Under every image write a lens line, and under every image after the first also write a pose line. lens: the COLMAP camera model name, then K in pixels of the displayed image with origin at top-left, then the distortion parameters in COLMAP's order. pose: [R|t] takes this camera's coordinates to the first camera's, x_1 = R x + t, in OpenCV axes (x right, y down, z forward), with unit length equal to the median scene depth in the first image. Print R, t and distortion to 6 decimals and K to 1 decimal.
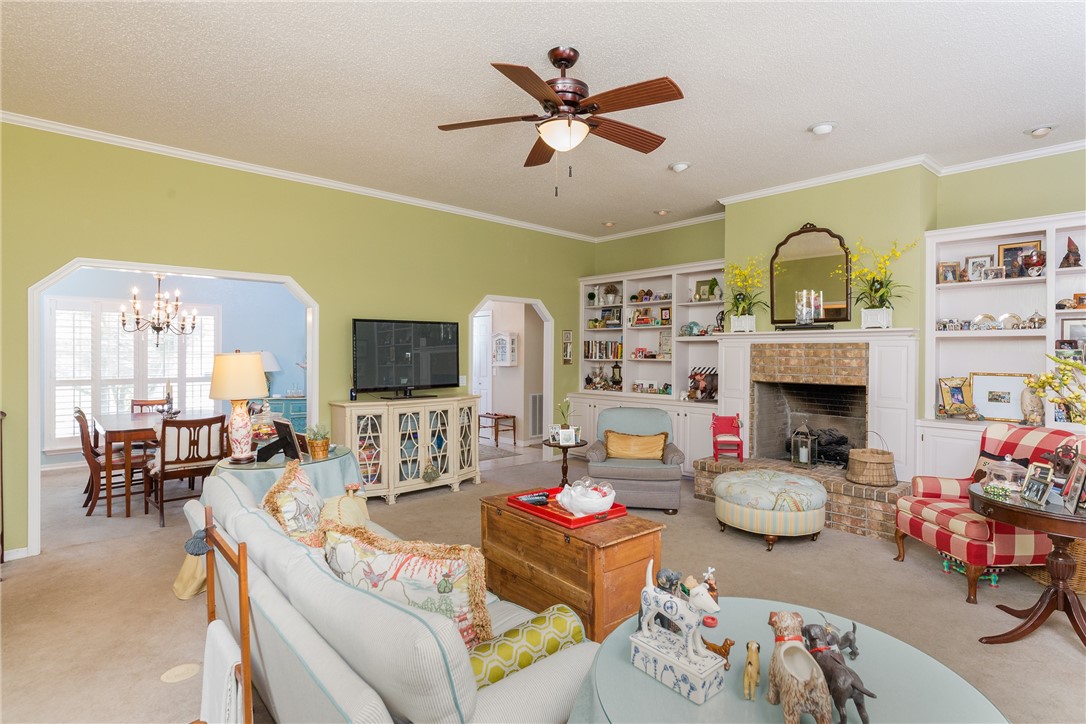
lens RADIAL K [[552.0, 0, 534.4], [0, 552.0, 354.9], [0, 0, 1]] dist [-0.005642, -0.002281]
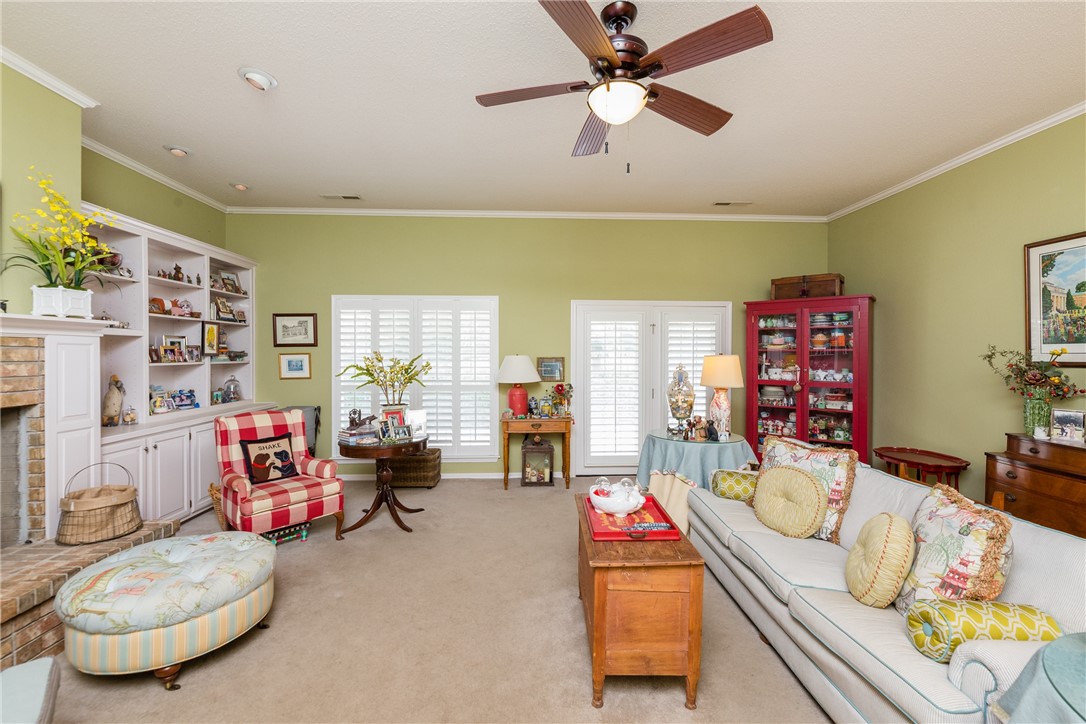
lens RADIAL K [[473.1, 0, 555.3], [0, 473.1, 355.5], [0, 0, 1]] dist [-0.003215, -0.000393]
pose [[-0.787696, -0.007962, 0.616013, -0.185767], [-0.000361, 0.999922, 0.012463, -0.007070], [-0.616064, 0.009595, -0.787637, 0.910347]]
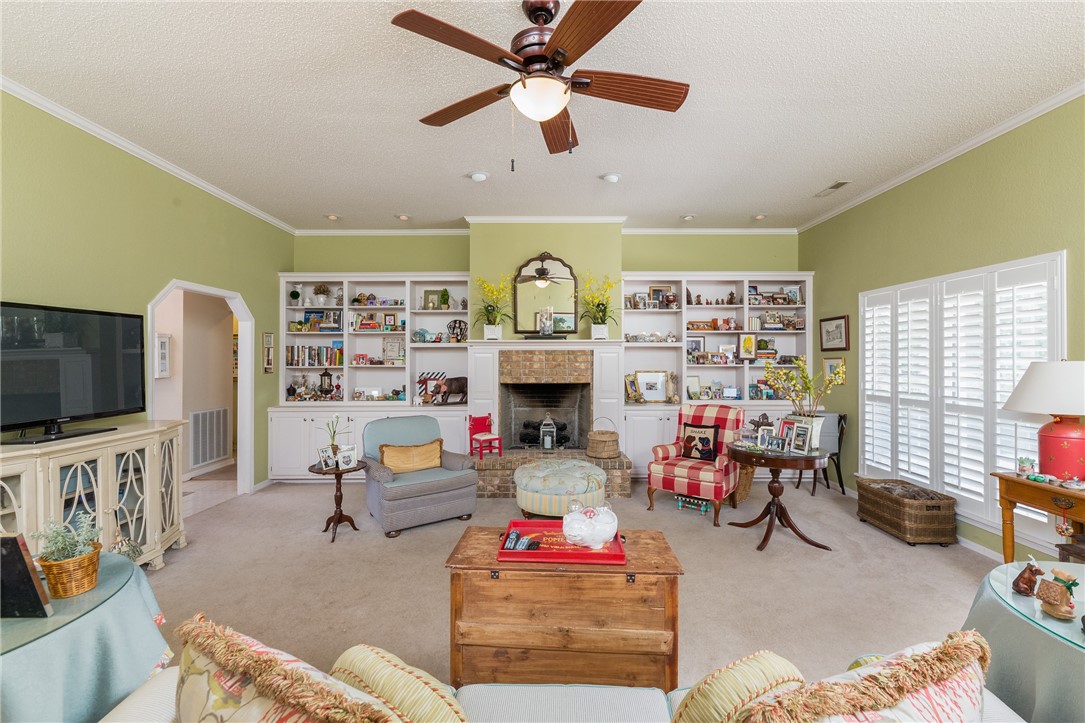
lens RADIAL K [[472.6, 0, 541.0], [0, 472.6, 357.3], [0, 0, 1]] dist [-0.003215, -0.000393]
pose [[0.670563, -0.003107, 0.741846, -0.267147], [0.008209, 0.999961, -0.003232, -0.002094], [-0.741807, 0.008257, 0.670562, 0.285728]]
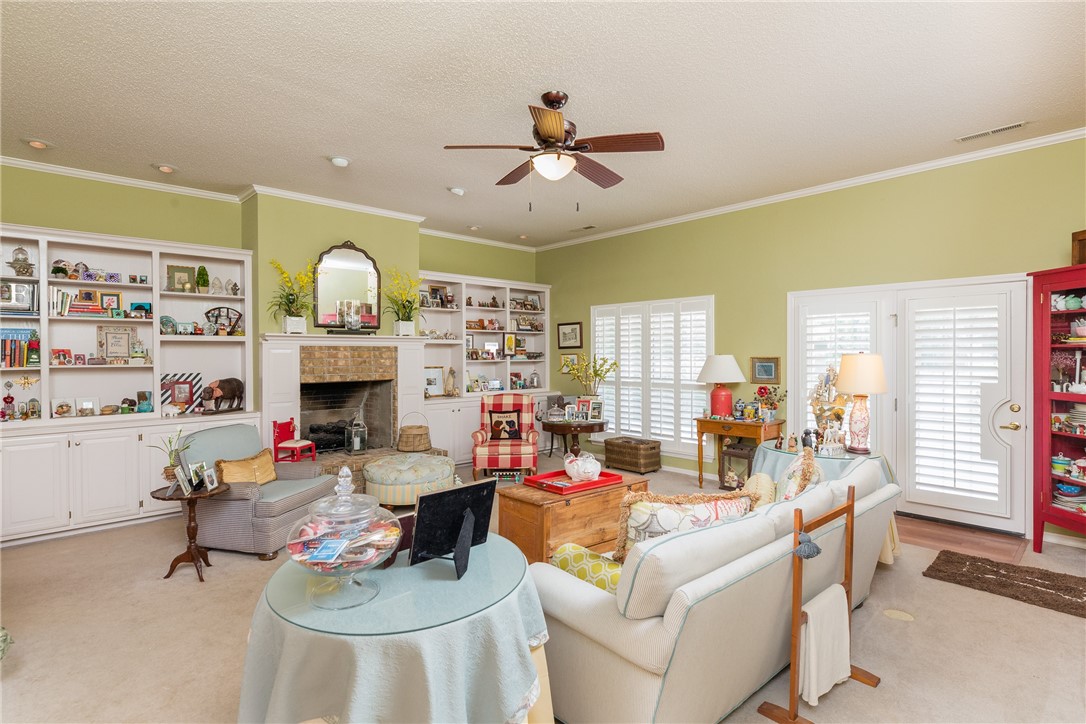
lens RADIAL K [[552.0, 0, 548.9], [0, 552.0, 361.1], [0, 0, 1]] dist [-0.005642, -0.002281]
pose [[-0.026734, -0.016269, 0.999510, -0.612146], [0.009618, 0.999817, 0.016531, -0.004841], [-0.999596, 0.010055, -0.026573, 0.574445]]
